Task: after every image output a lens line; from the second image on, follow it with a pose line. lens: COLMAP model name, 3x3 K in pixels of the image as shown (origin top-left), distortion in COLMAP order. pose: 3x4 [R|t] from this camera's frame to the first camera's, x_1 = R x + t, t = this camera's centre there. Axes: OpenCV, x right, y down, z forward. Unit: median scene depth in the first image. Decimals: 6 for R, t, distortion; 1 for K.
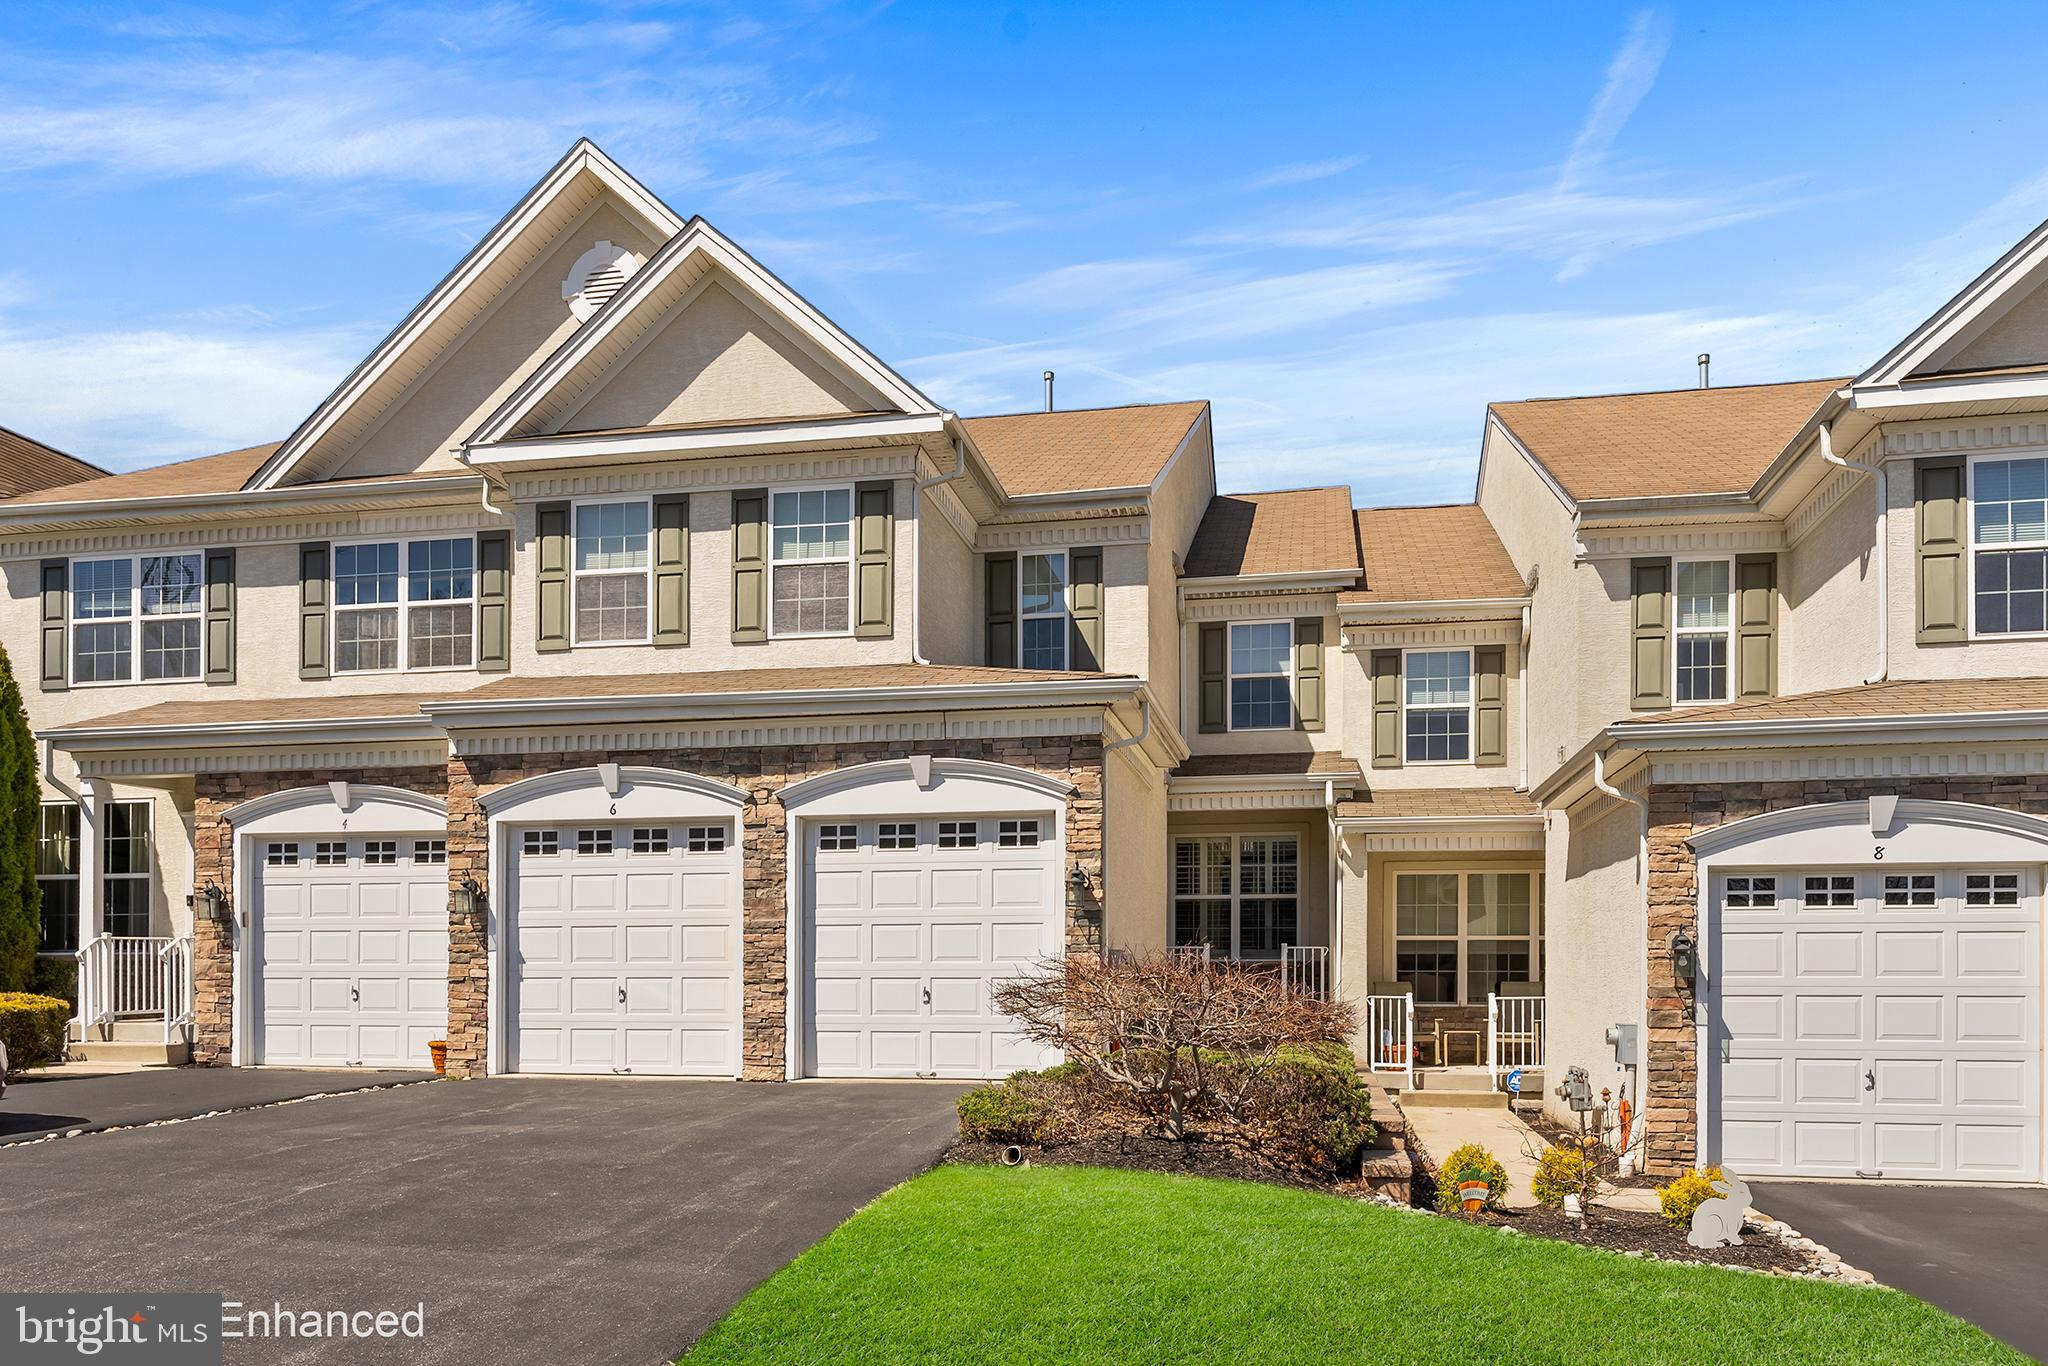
lens RADIAL K [[1429.8, 0, 1024.3], [0, 1429.8, 744.3], [0, 0, 1]] dist [-0.003053, 0.000102]
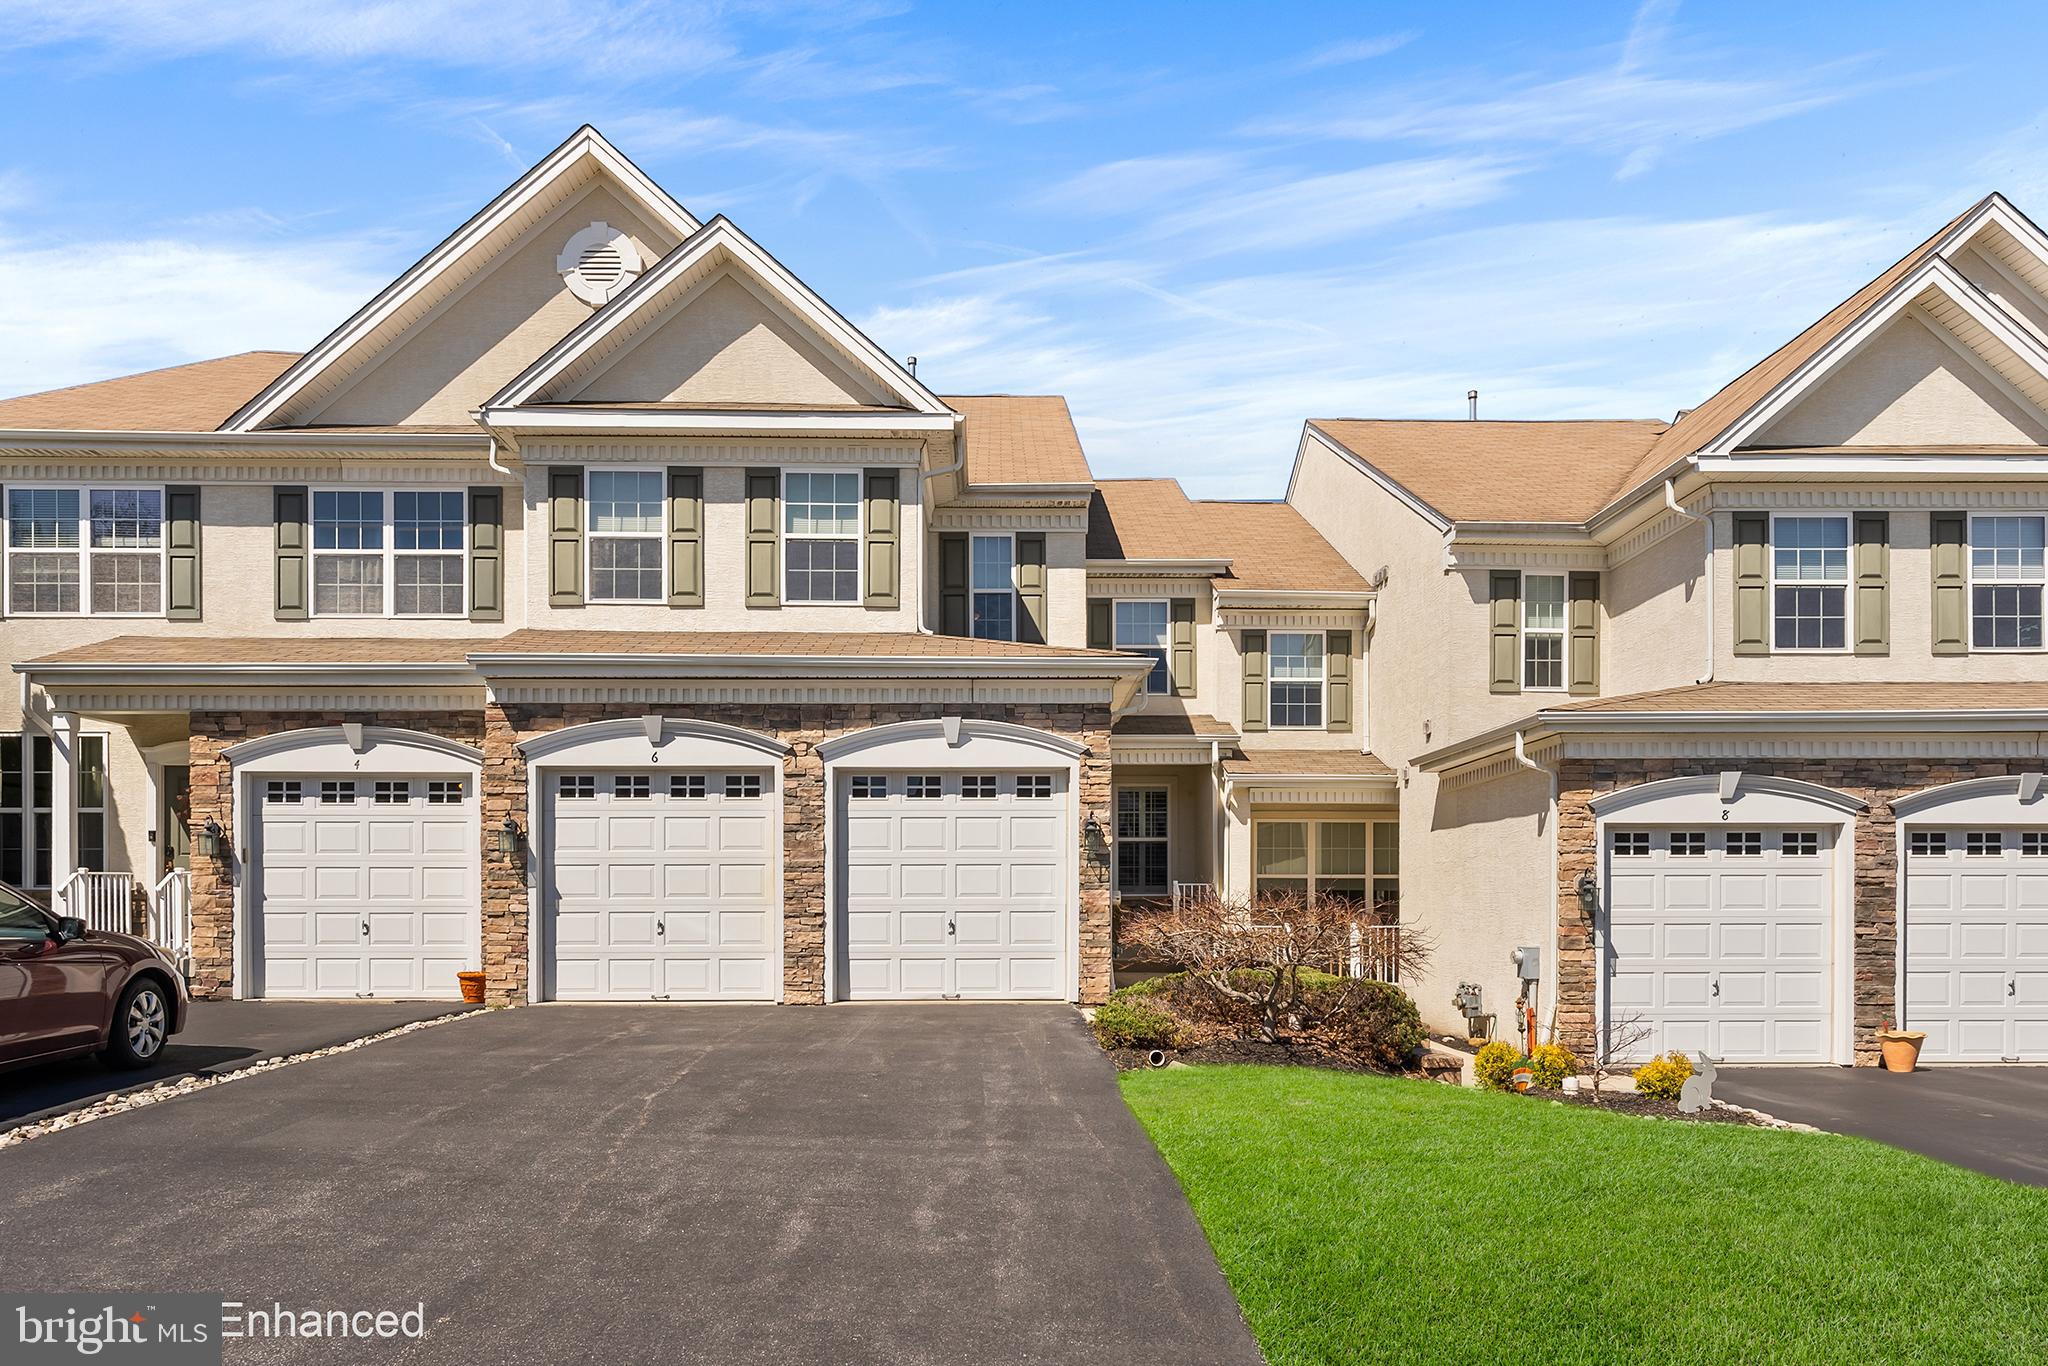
lens RADIAL K [[1348.1, 0, 1023.8], [0, 1348.1, 683.1], [0, 0, 1]] dist [-0.004218, 0.001073]
pose [[0.978698, 0.032141, 0.202775, -0.203596], [-0.031212, 0.999483, -0.007779, -0.010923], [-0.202920, 0.001285, 0.979194, -0.057445]]
